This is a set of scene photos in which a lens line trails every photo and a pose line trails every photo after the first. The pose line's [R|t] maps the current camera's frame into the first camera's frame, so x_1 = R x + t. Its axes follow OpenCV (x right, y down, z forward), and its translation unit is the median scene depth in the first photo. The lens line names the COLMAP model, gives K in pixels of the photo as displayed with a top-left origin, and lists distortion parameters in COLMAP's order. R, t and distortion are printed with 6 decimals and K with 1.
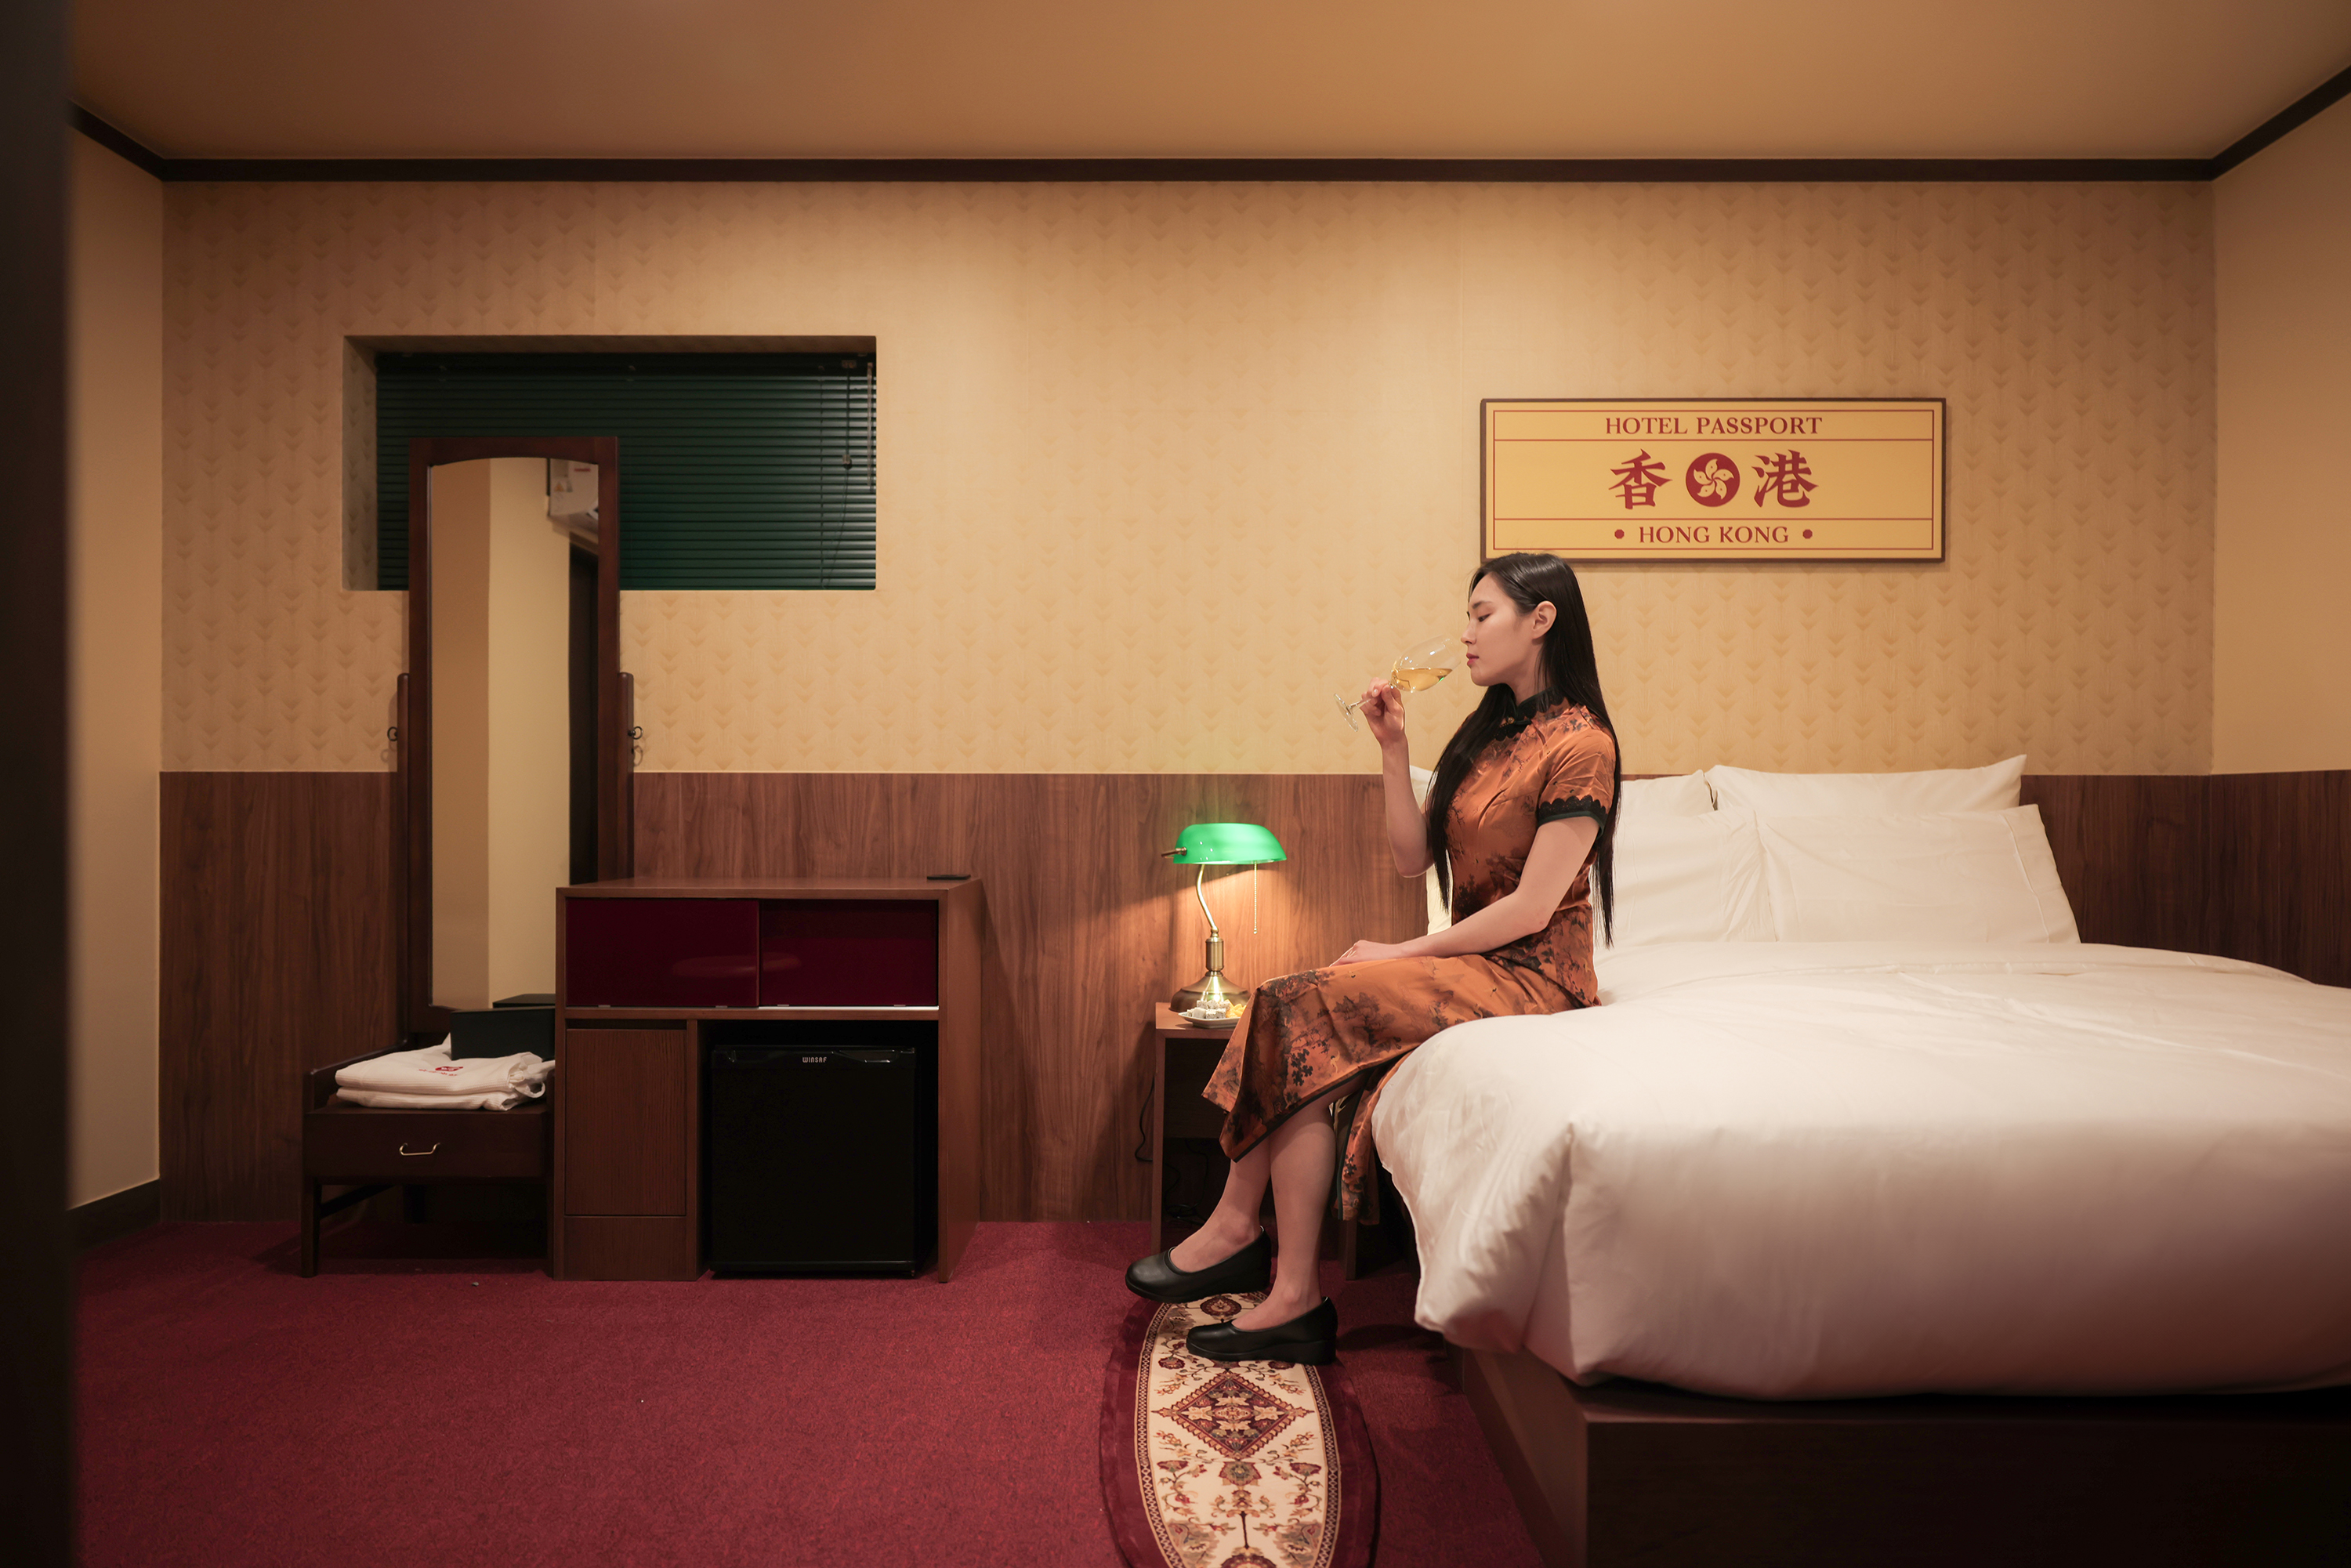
lens RADIAL K [[1595.4, 0, 1175.5], [0, 1595.4, 784.0], [0, 0, 1]] dist [-0.000884, -0.000255]
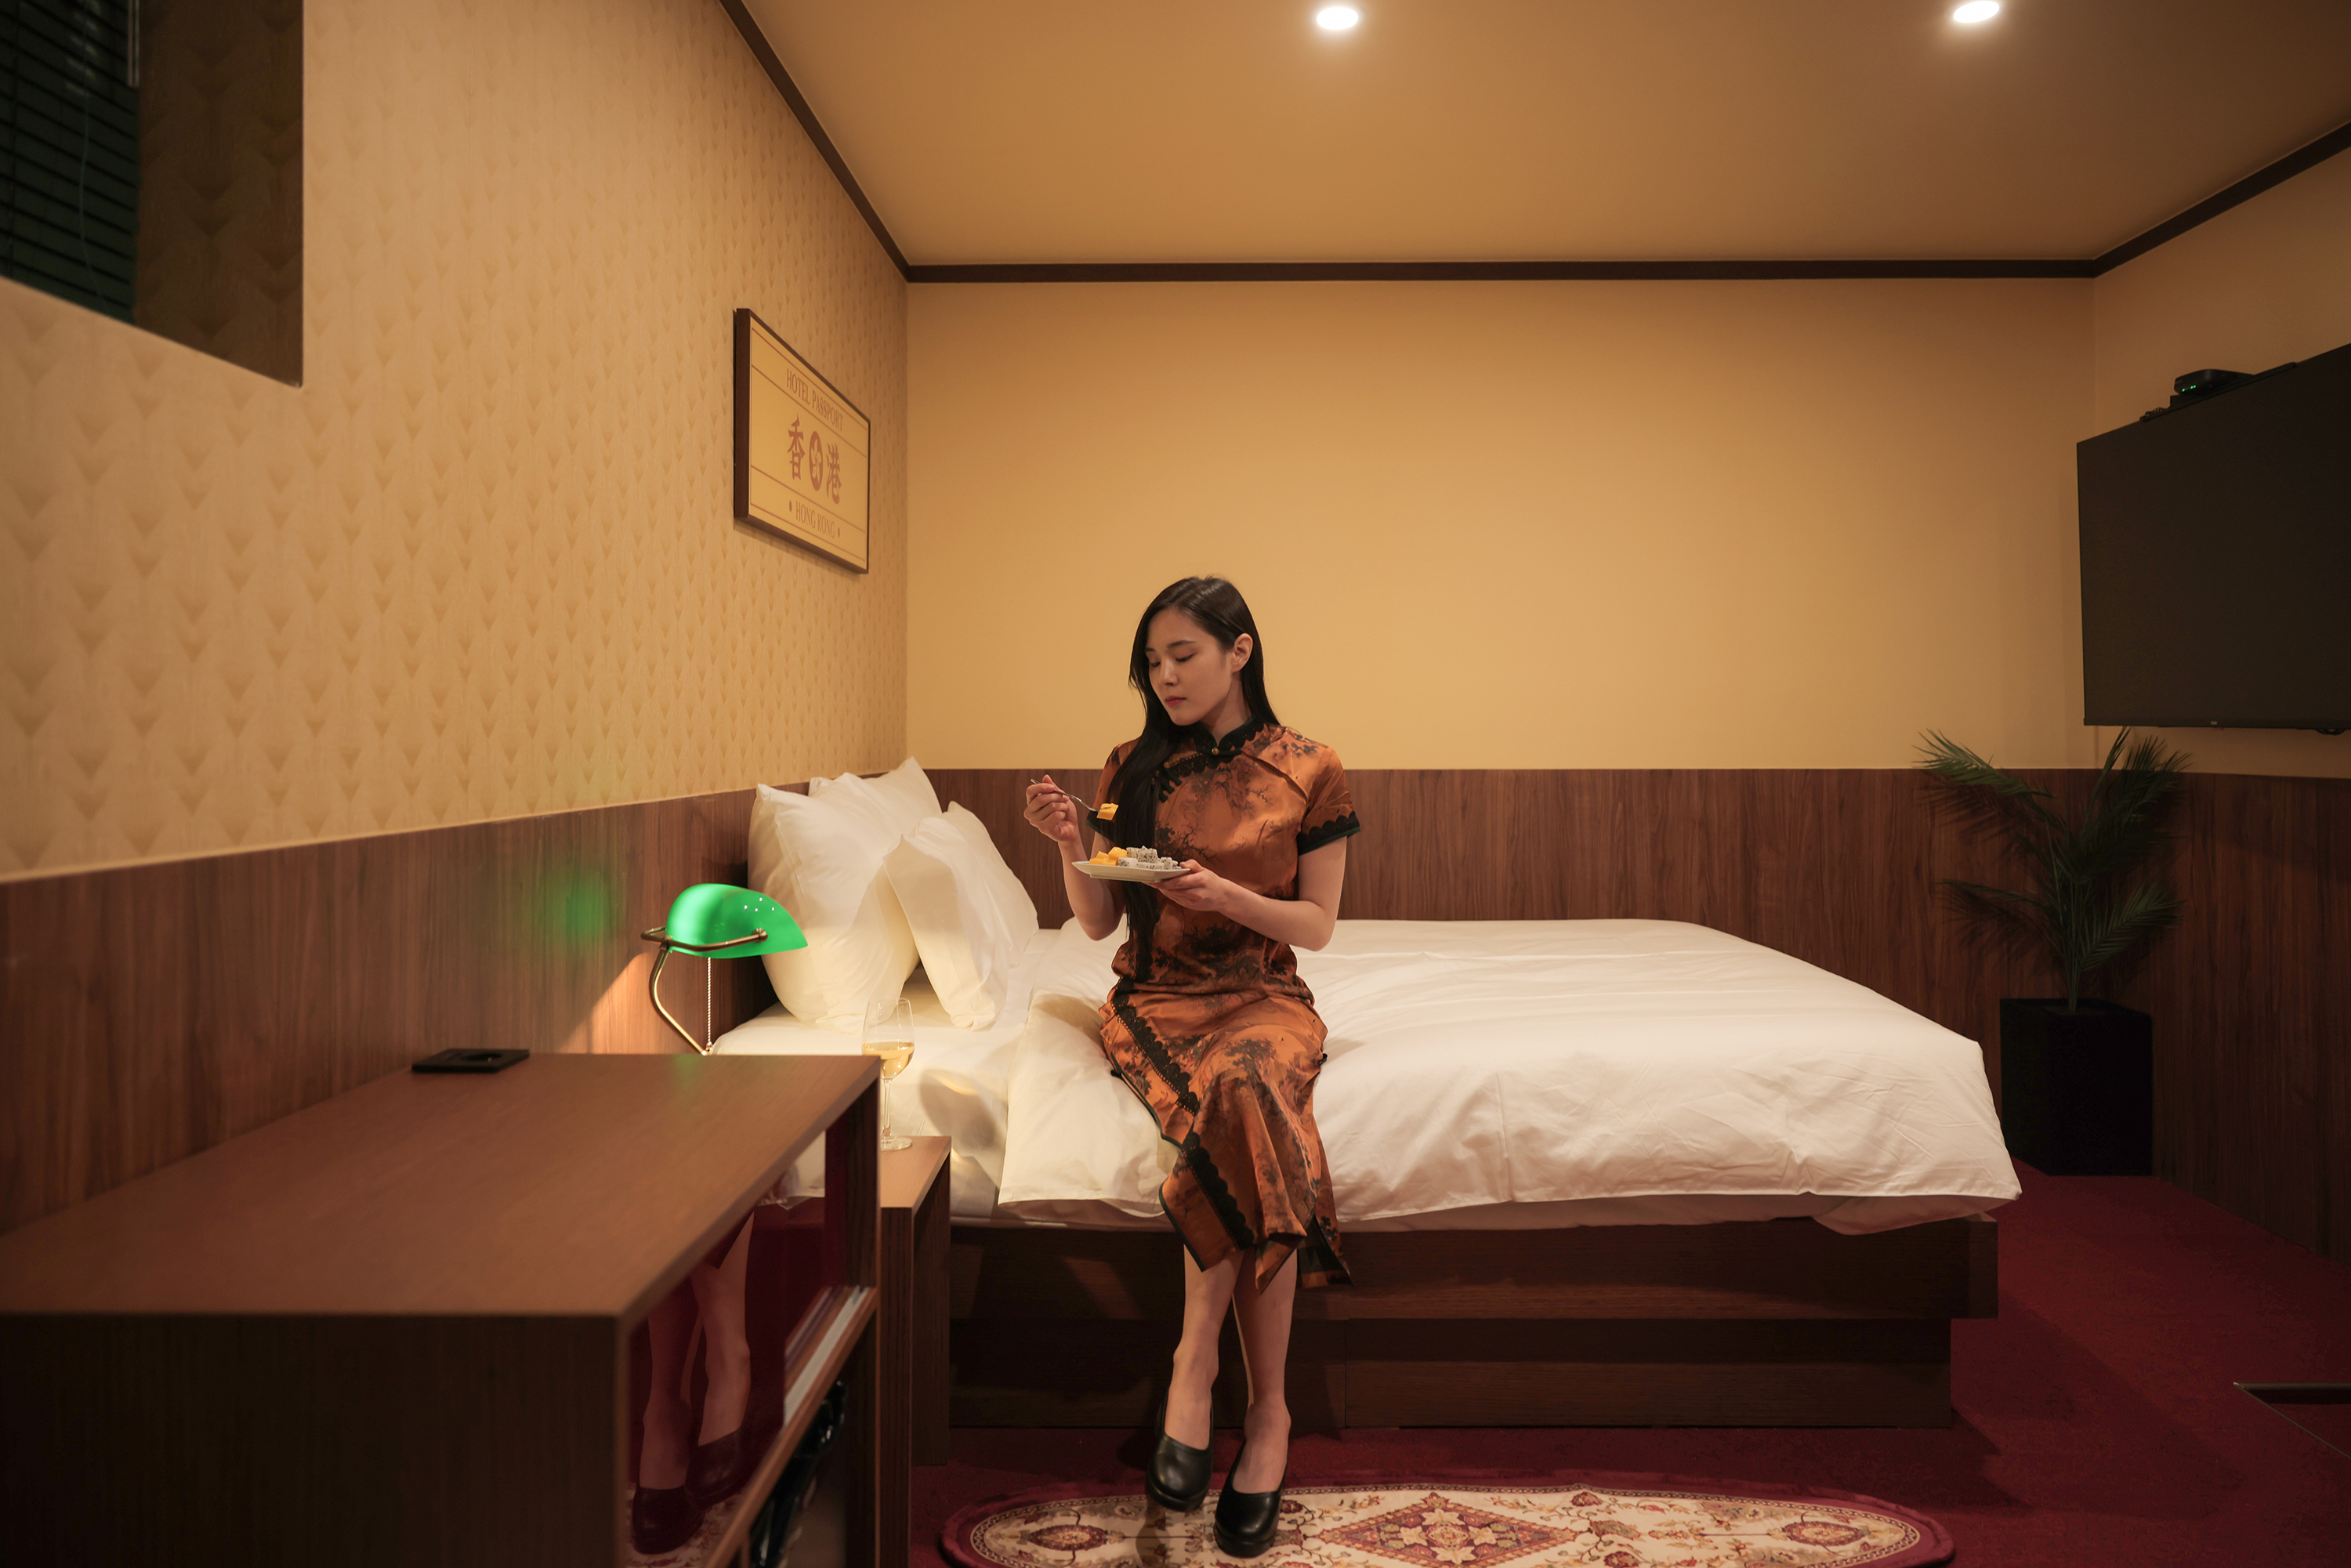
lens RADIAL K [[1647.6, 0, 1179.6], [0, 1647.6, 738.1], [0, 0, 1]] dist [0.000931, 0.000252]
pose [[0.001083, -0.000912, 0.999999, -0.835954], [-0.013201, 0.999912, 0.000926, -0.051510], [-0.999912, -0.013202, 0.001071, 1.080107]]
